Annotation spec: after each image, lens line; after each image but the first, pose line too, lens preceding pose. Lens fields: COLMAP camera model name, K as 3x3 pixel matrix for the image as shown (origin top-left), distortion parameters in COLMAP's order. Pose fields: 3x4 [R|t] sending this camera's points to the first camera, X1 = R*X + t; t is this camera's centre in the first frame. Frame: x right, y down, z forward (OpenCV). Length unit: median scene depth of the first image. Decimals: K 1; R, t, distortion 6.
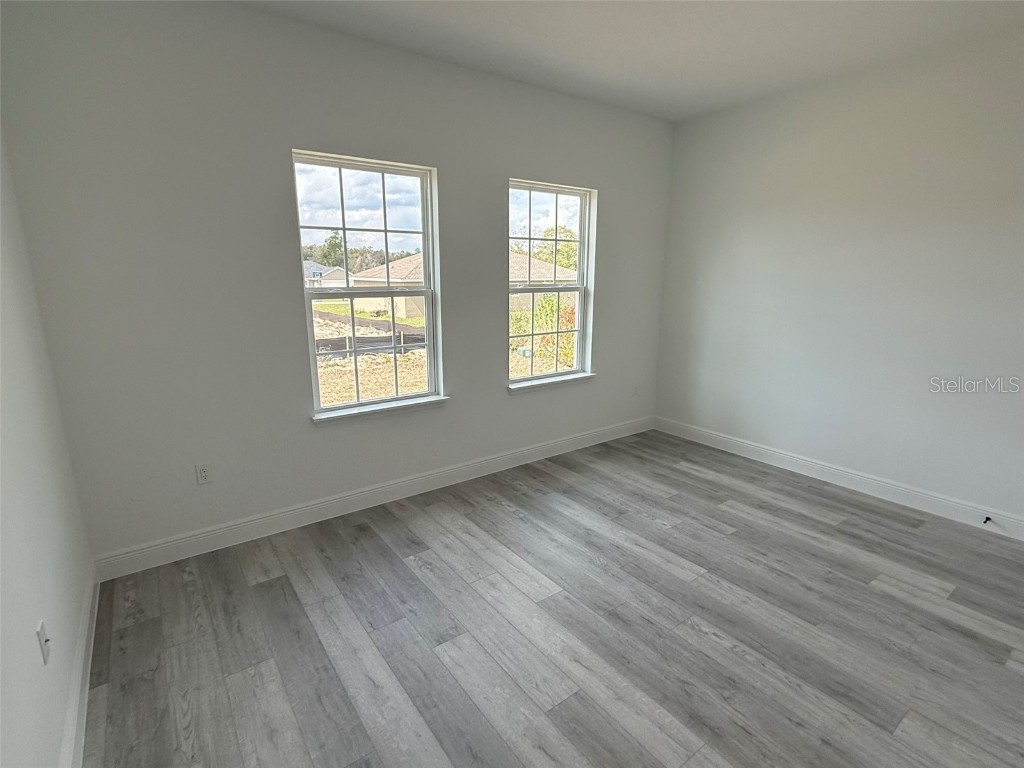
lens RADIAL K [[494.9, 0, 525.0], [0, 494.9, 366.7], [0, 0, 1]] dist [0.005861, -0.001530]
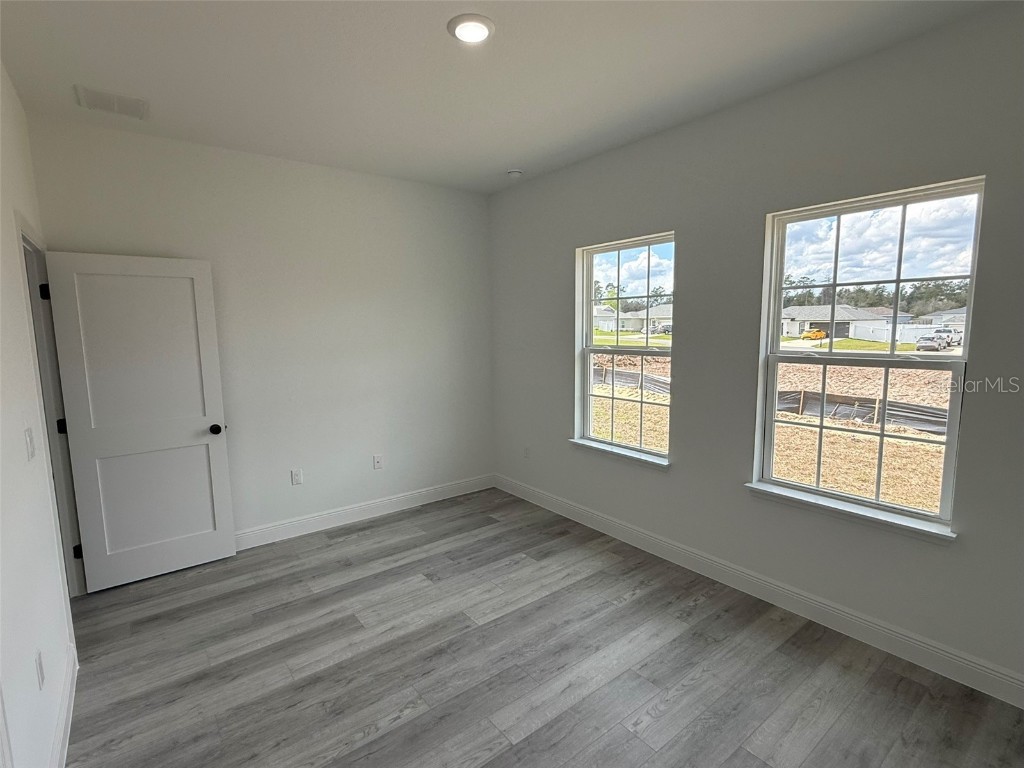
lens RADIAL K [[494.9, 0, 512.1], [0, 494.9, 389.2], [0, 0, 1]] dist [0.005861, -0.001530]
pose [[0.024368, 0.125261, -0.991825, 1.064903], [-0.173586, 0.977579, 0.119197, -0.198381], [0.984517, 0.169263, 0.045565, 0.900169]]
